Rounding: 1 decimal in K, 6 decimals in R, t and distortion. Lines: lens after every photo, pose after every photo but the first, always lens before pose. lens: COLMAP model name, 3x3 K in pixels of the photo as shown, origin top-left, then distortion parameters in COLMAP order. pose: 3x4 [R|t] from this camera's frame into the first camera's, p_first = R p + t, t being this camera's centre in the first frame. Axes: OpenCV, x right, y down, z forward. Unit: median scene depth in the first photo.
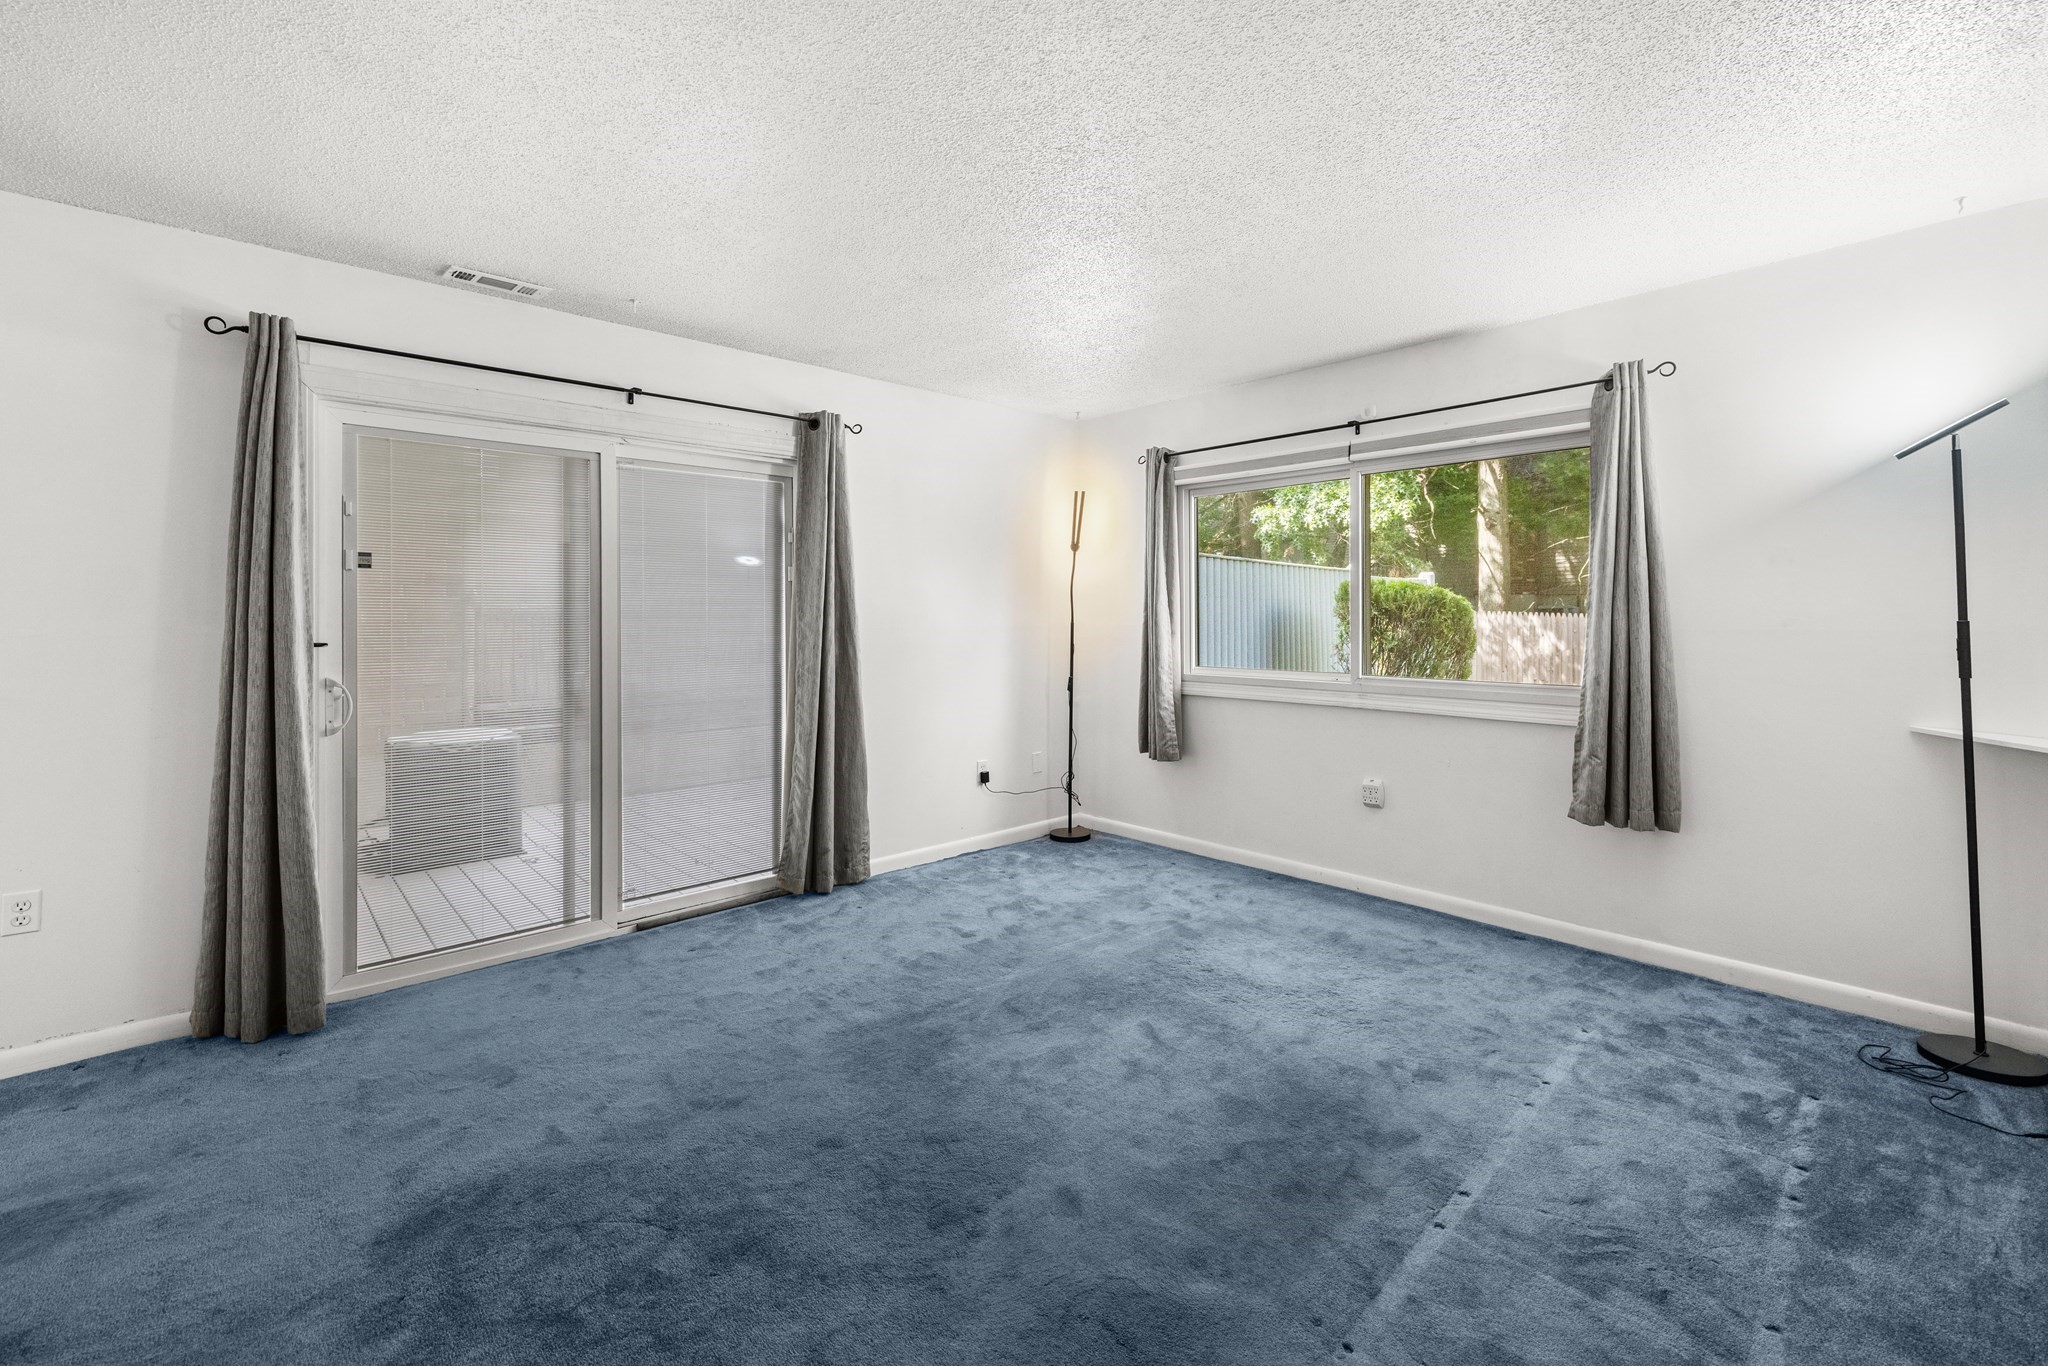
lens RADIAL K [[878.8, 0, 1032.9], [0, 878.8, 614.7], [0, 0, 1]] dist [-0.001802, 0.000360]
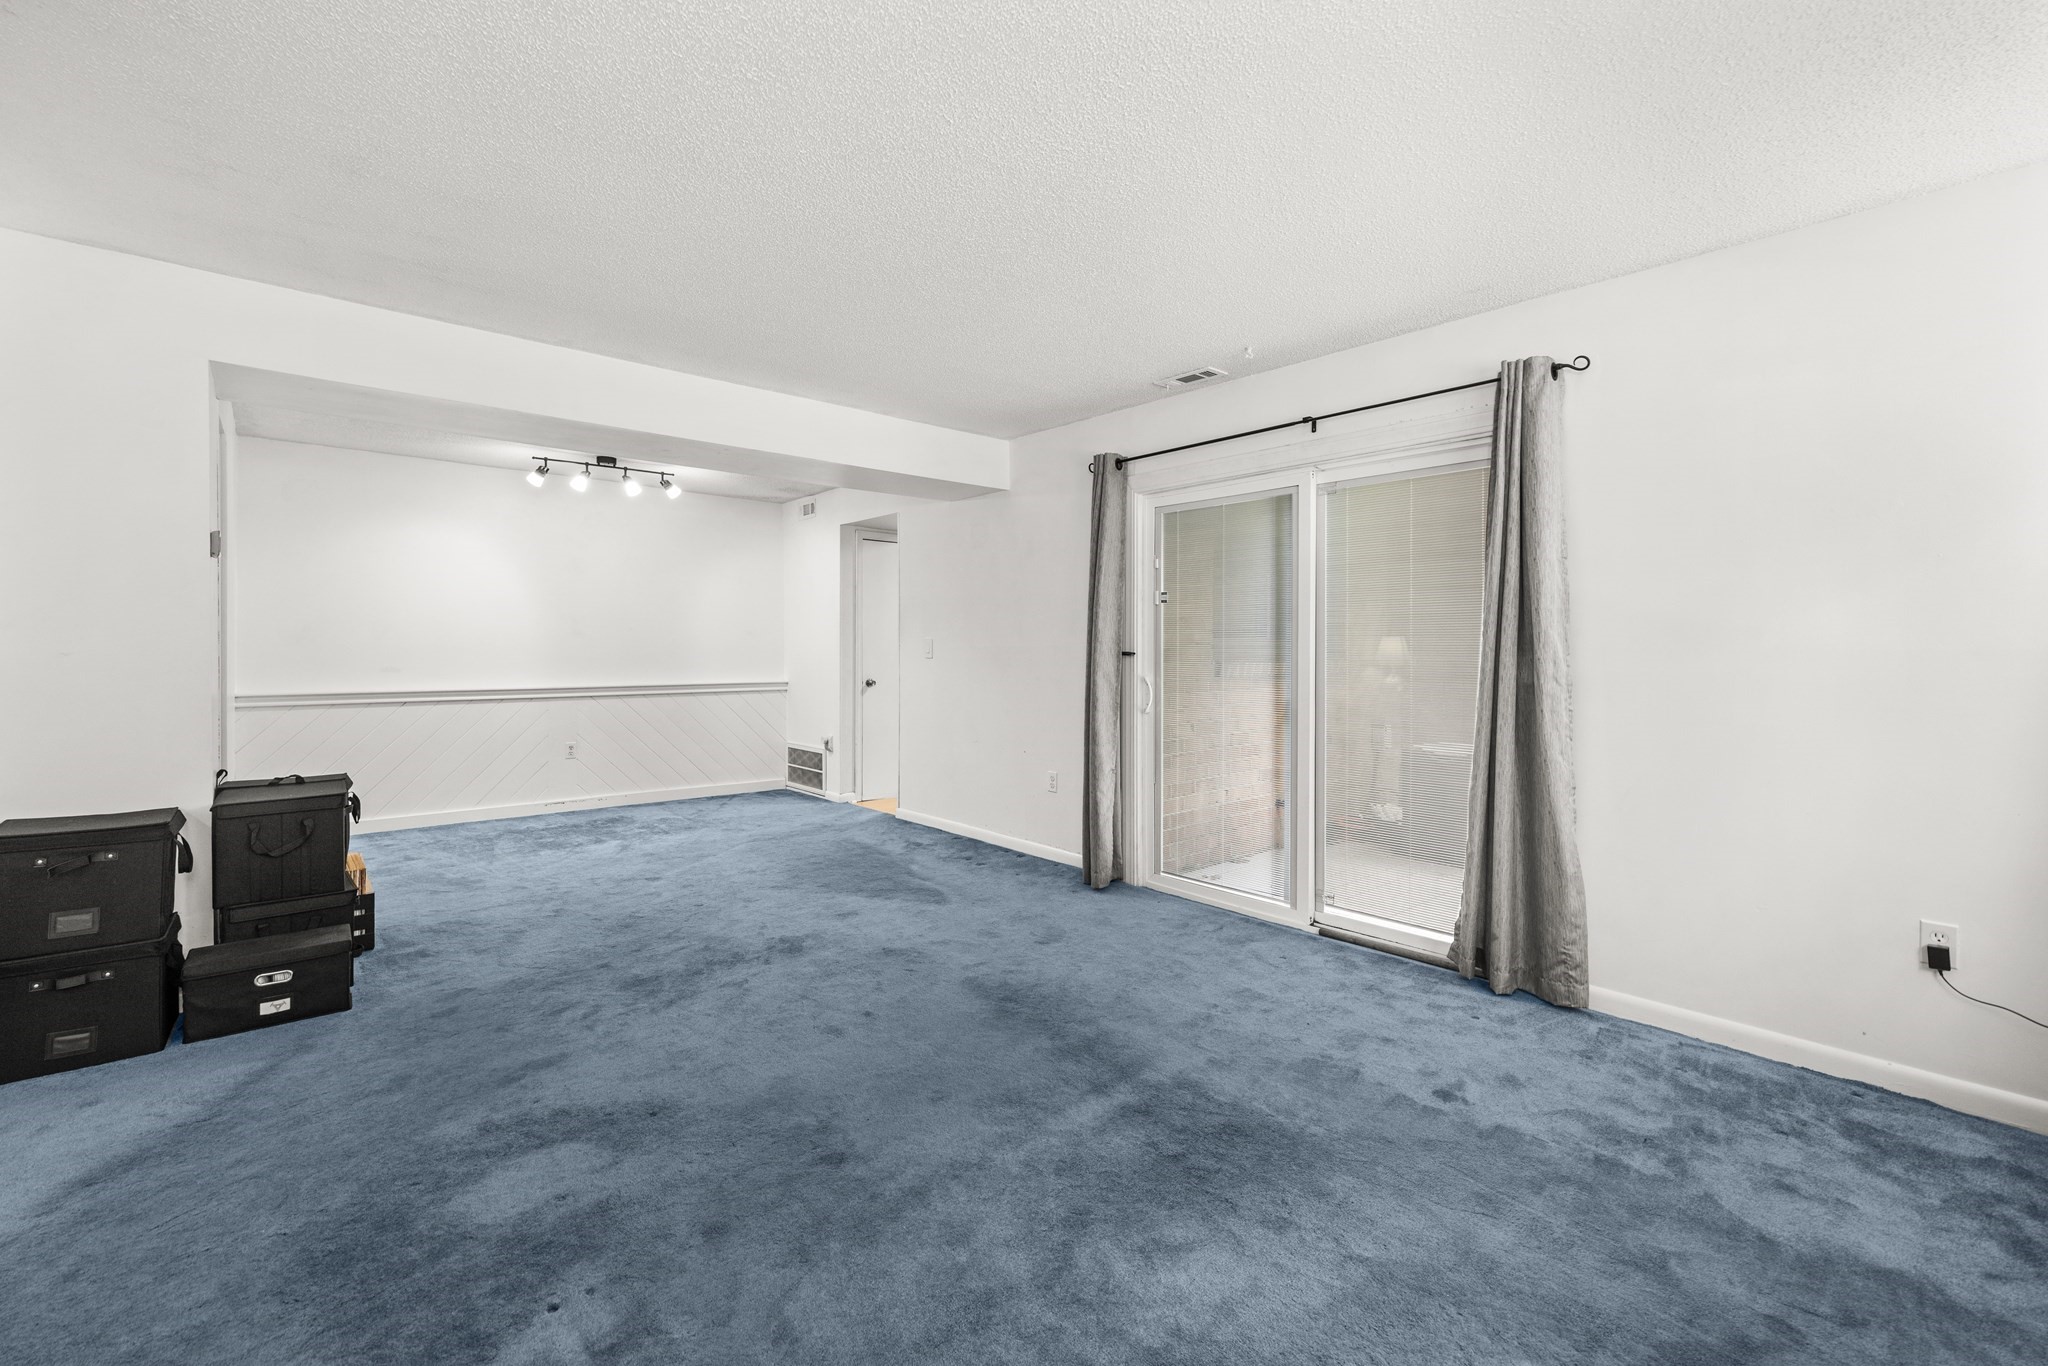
lens RADIAL K [[866.6, 0, 1023.2], [0, 866.6, 649.2], [0, 0, 1]] dist [0.000016, 0.000294]
pose [[-0.029736, 0.005607, -0.999542, 0.589523], [-0.000257, 0.999984, 0.005617, 0.014497], [0.999558, 0.000424, -0.029735, 0.676976]]
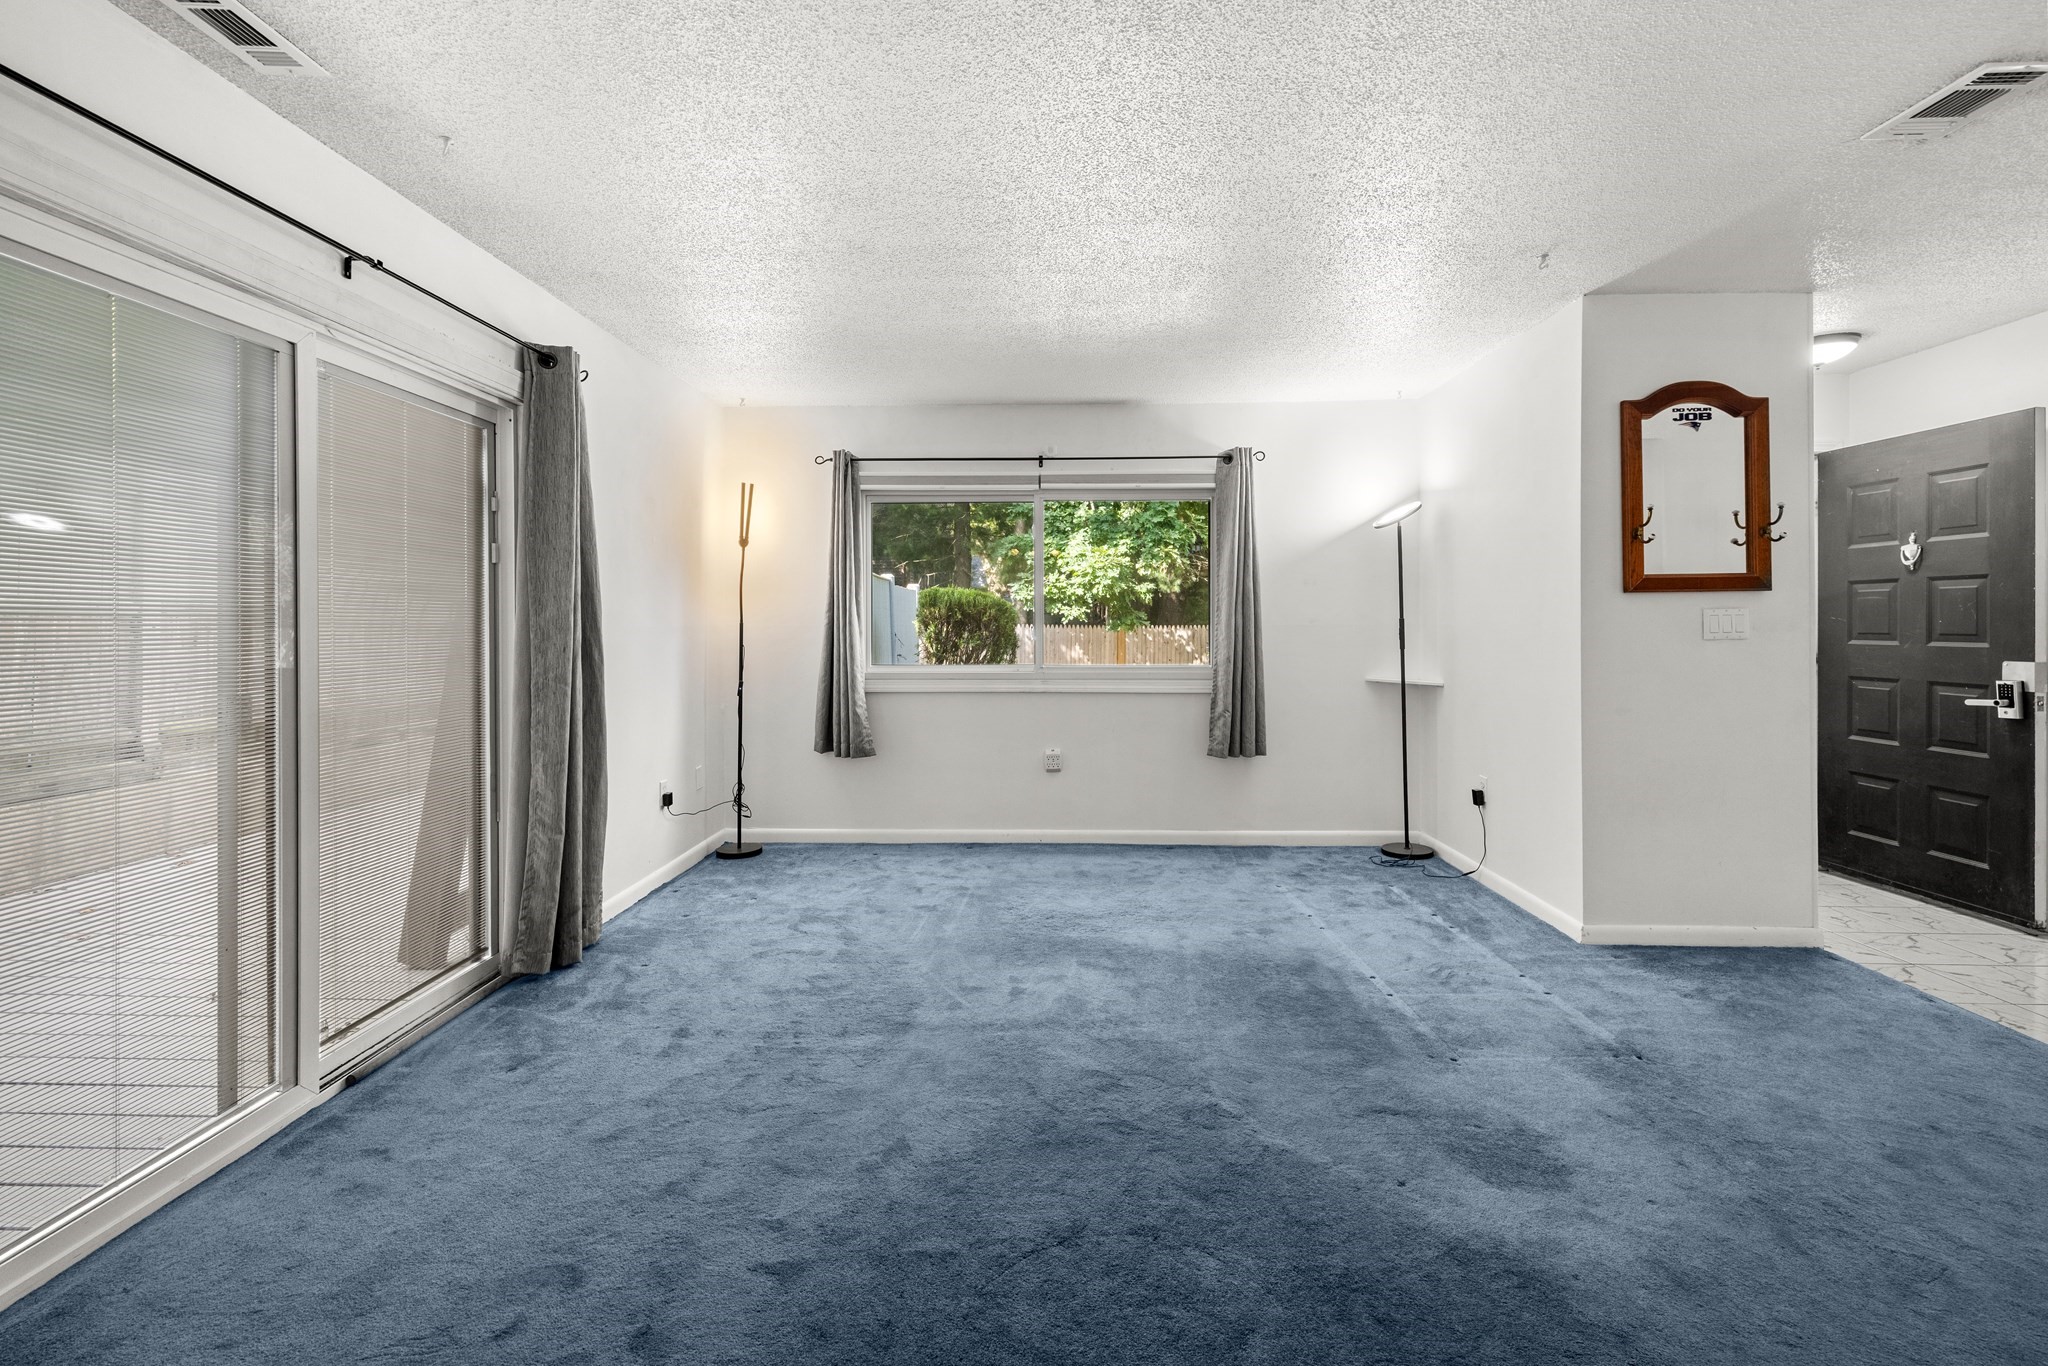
lens RADIAL K [[870.0, 0, 1032.8], [0, 870.0, 629.5], [0, 0, 1]] dist [-0.000305, 0.000352]
pose [[0.699887, -0.001498, 0.714252, -0.558489], [-0.001296, 0.999993, 0.003367, 0.017288], [-0.714252, -0.003282, 0.699881, 0.184324]]
